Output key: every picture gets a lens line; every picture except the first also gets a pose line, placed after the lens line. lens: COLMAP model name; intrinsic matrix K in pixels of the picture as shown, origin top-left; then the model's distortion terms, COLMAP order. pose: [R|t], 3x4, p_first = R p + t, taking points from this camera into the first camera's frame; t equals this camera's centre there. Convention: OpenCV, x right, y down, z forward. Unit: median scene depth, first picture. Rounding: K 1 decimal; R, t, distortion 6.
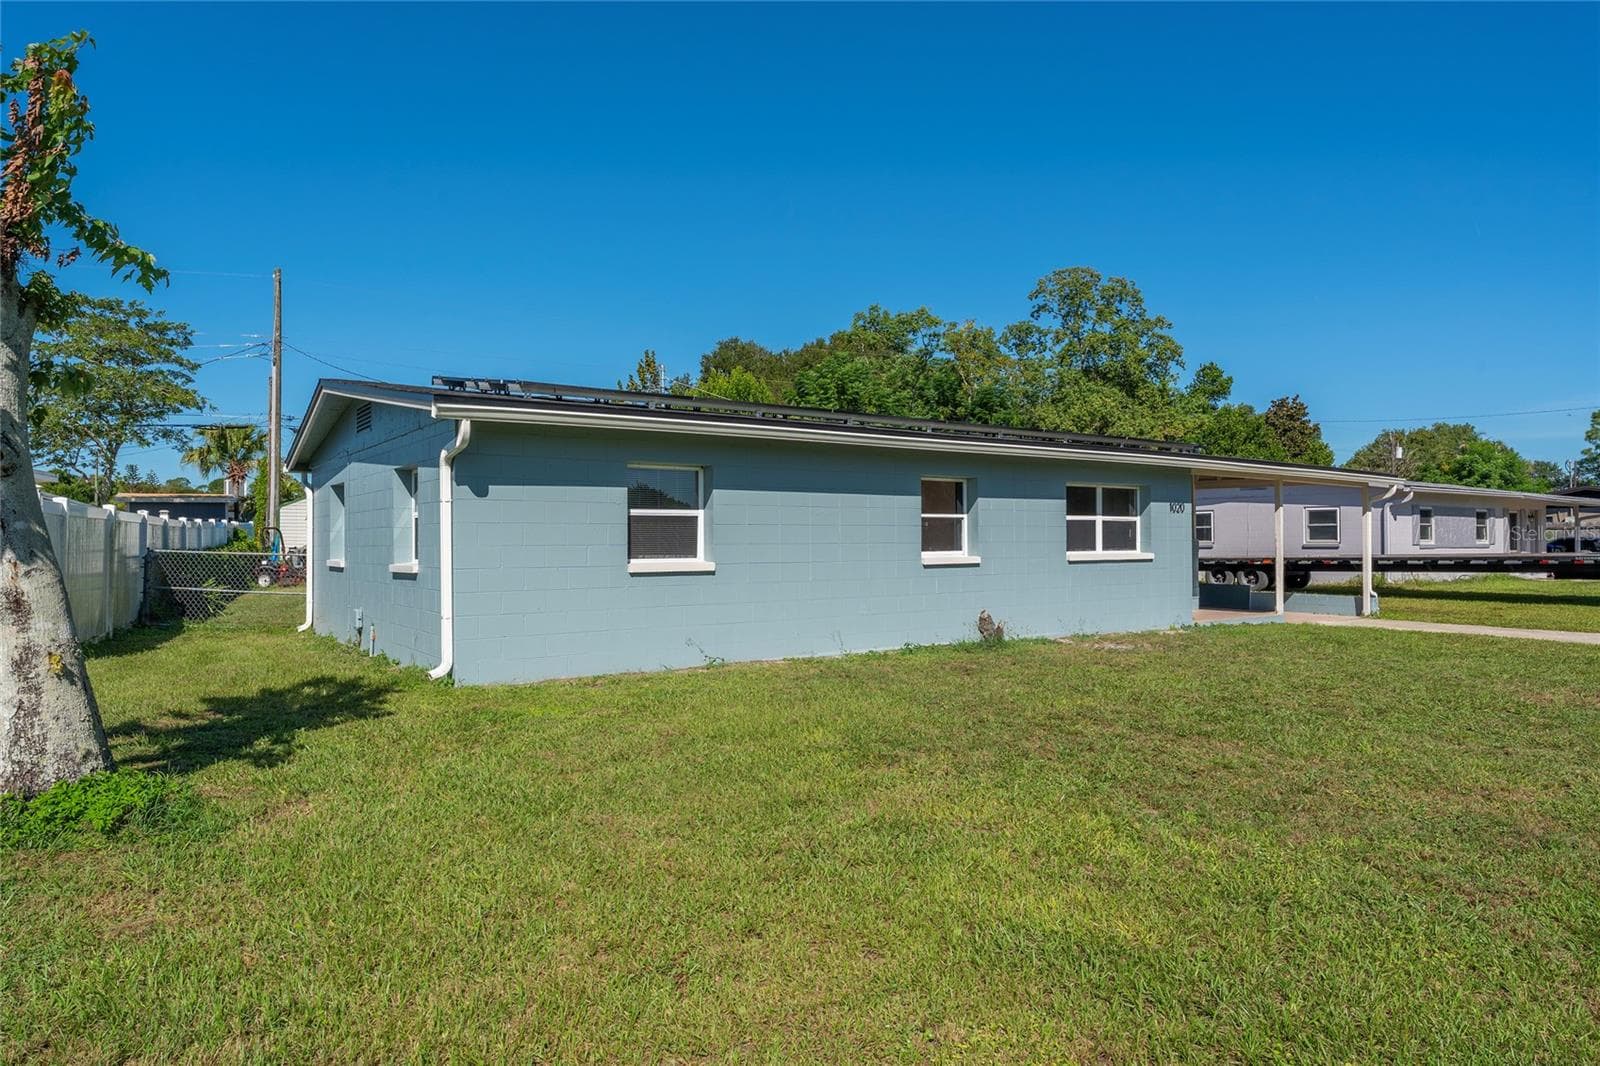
lens RADIAL K [[874.3, 0, 800.0], [0, 874.3, 533.0], [0, 0, 1]] dist [0.004275, 0.002042]
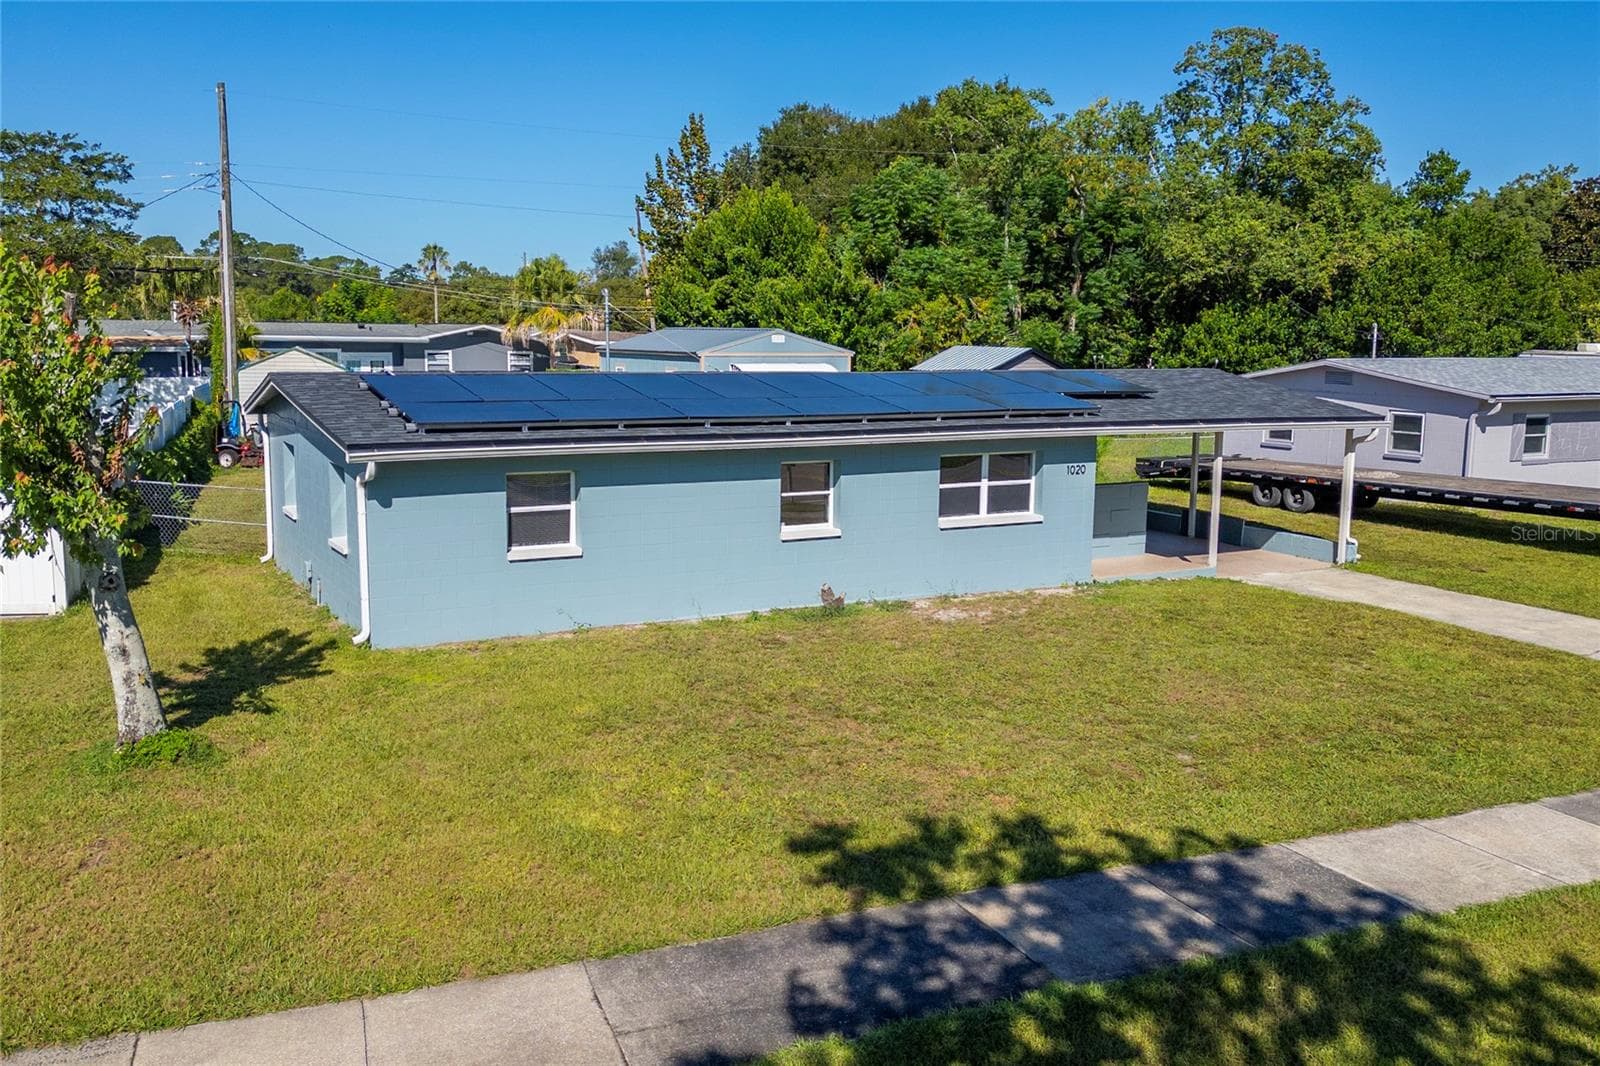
lens RADIAL K [[1200.7, 0, 808.2], [0, 1200.7, 492.6], [0, 0, 1]] dist [0.044974, -0.011203]
pose [[0.994921, 0.029520, -0.096232, 0.270213], [-0.016692, 0.991179, 0.131477, -0.192861], [0.099264, -0.129203, 0.986637, -0.448758]]
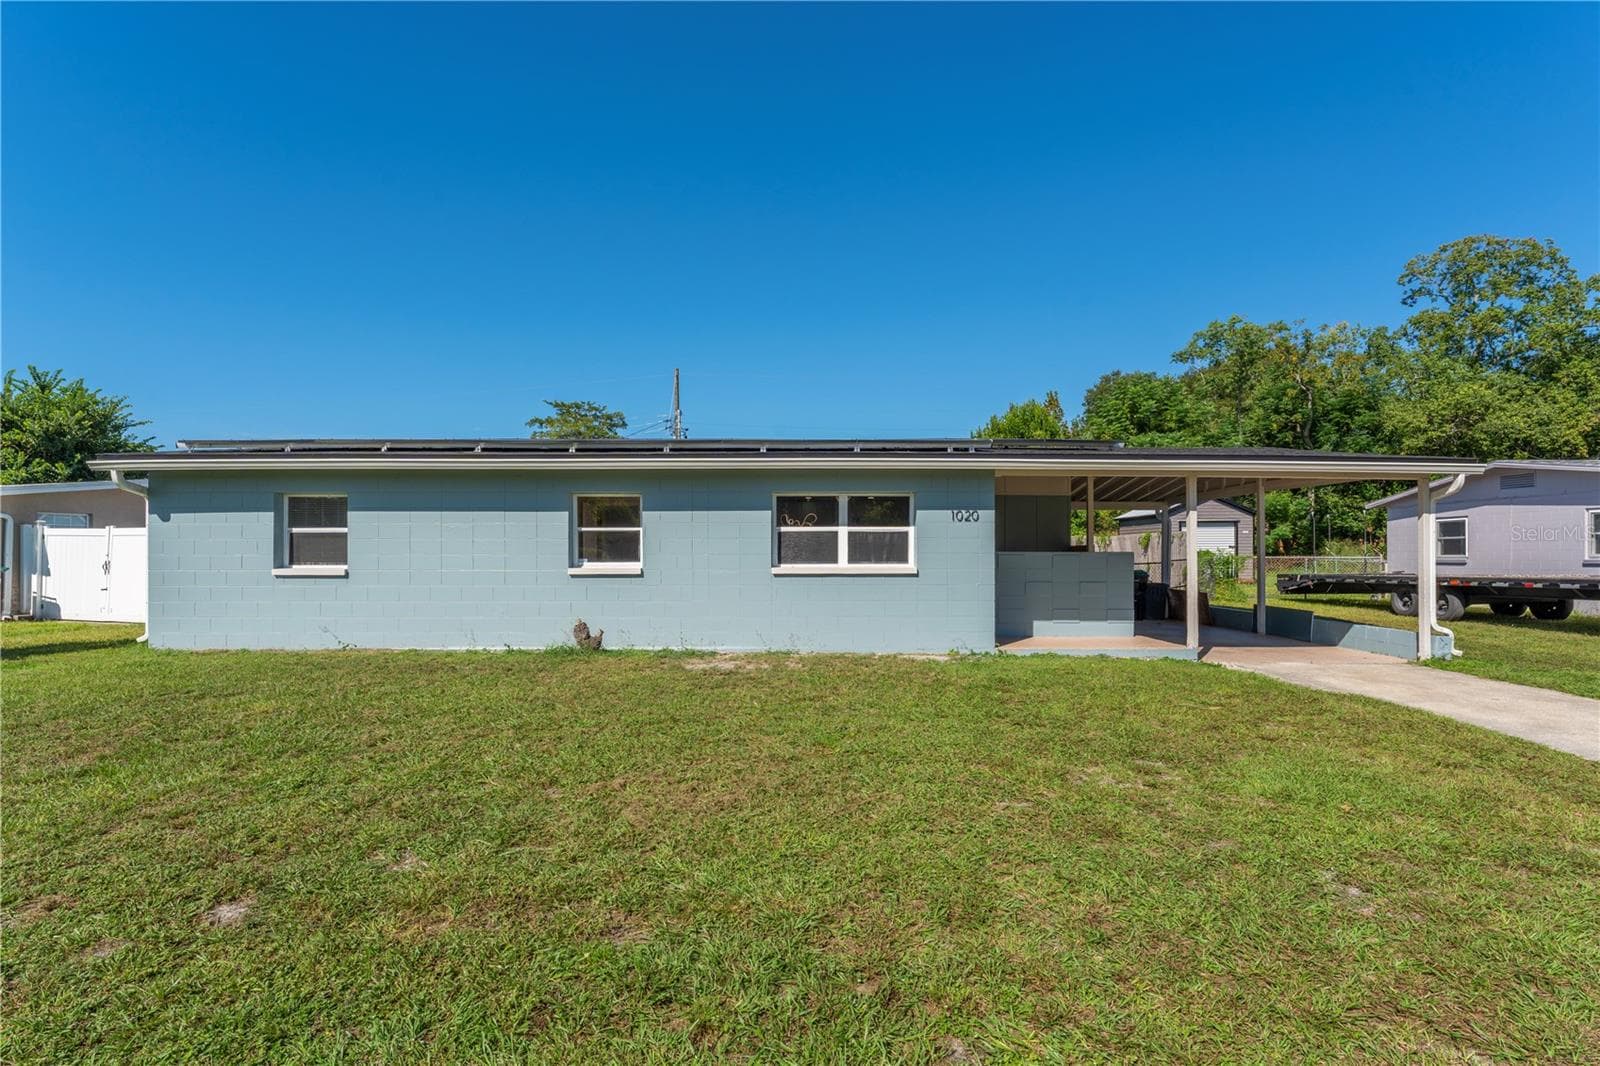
lens RADIAL K [[712.6, 0, 841.3], [0, 712.6, 551.4], [0, 0, 1]] dist [-0.000706, -0.000289]
pose [[0.847193, 0.000687, -0.531284, 0.745687], [0.002000, 0.999988, 0.004482, 0.003712], [0.531281, -0.004859, 0.847182, 0.352509]]
